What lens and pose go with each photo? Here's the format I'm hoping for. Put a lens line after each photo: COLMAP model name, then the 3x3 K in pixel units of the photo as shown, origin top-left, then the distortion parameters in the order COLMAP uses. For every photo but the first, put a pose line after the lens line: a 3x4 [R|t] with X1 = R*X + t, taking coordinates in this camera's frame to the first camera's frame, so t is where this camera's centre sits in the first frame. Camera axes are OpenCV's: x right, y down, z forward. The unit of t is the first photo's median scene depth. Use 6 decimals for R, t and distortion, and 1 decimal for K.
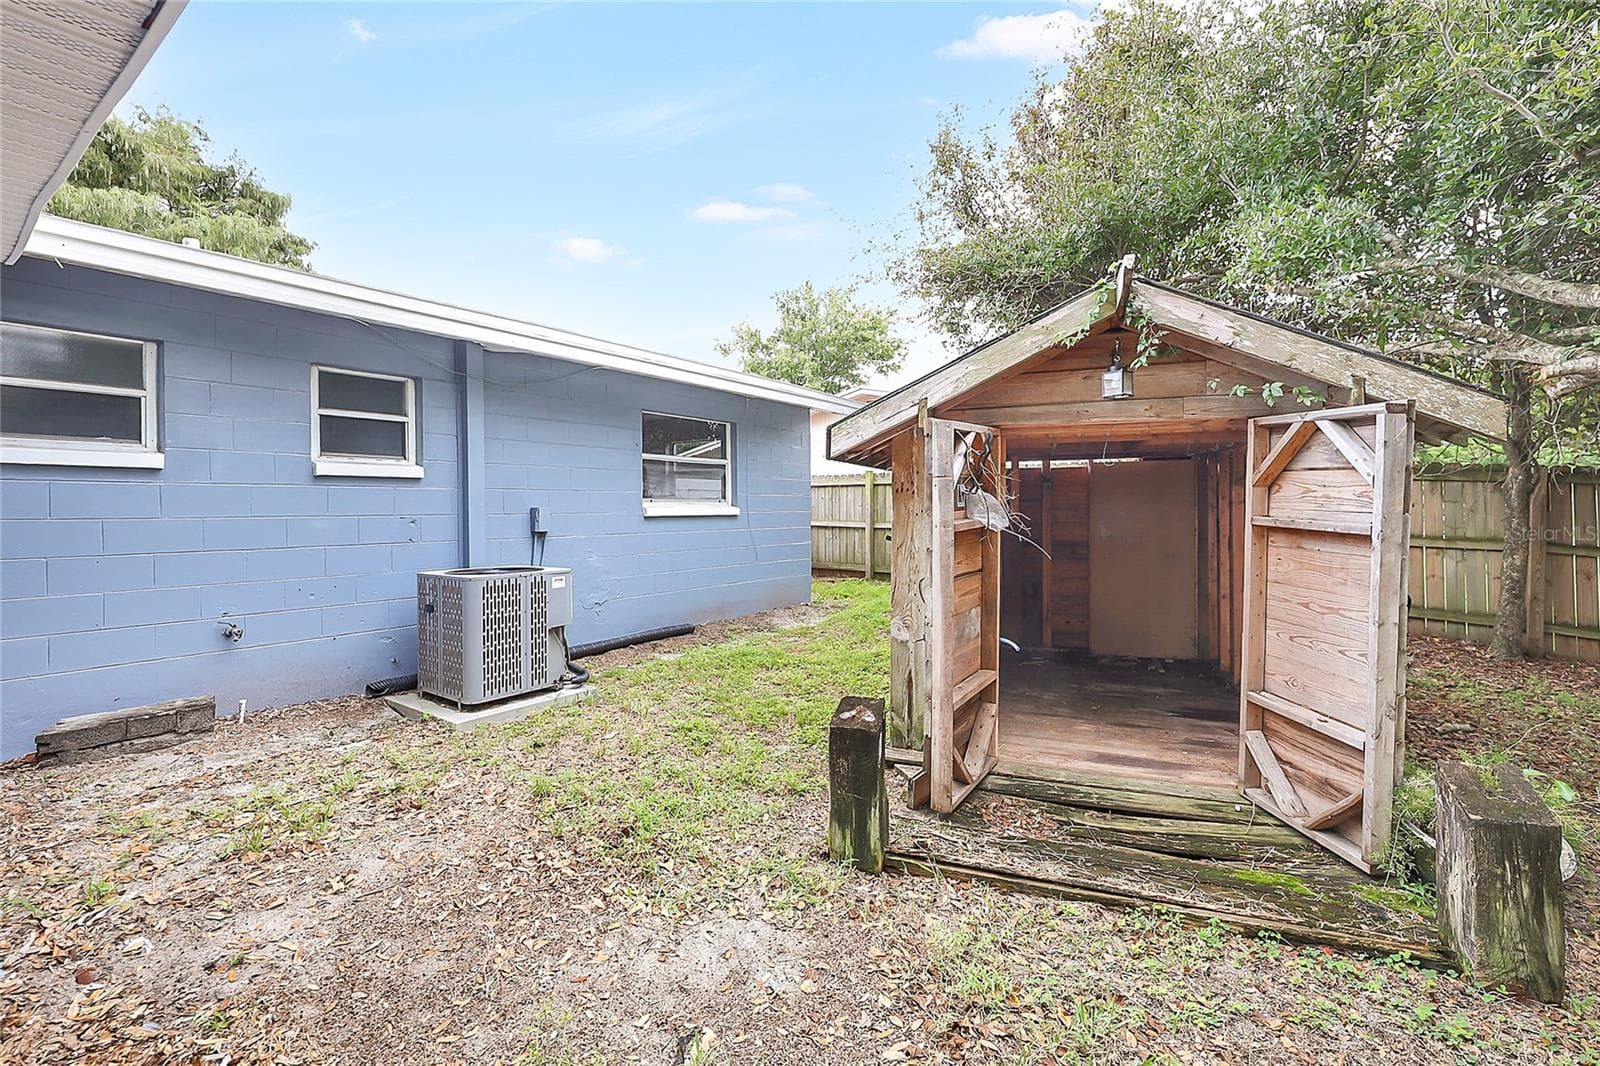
lens RADIAL K [[639.7, 0, 799.5], [0, 639.7, 500.7], [0, 0, 1]] dist [-0.000259, -0.000084]
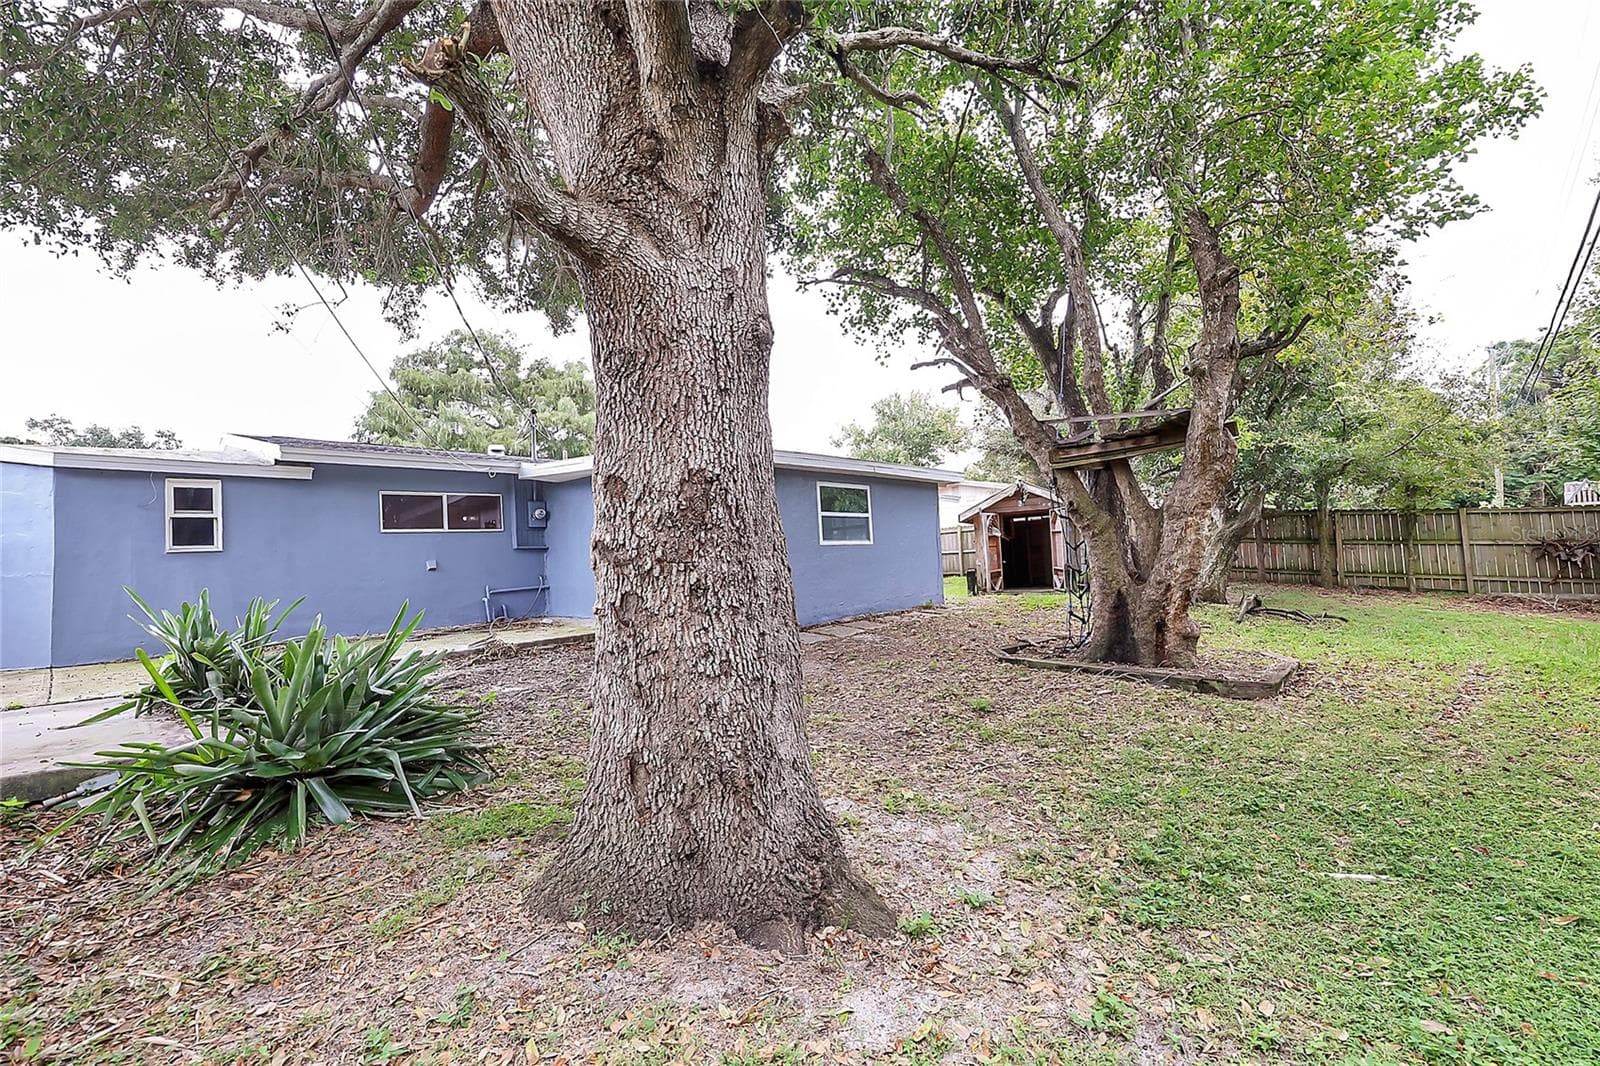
lens RADIAL K [[710.0, 0, 801.1], [0, 710.0, 528.2], [0, 0, 1]] dist [0.001142, -0.000046]
pose [[0.995550, -0.055315, -0.076286, -0.734413], [0.051287, 0.997235, -0.053782, 0.199831], [0.079050, 0.049630, 0.995634, -4.344996]]
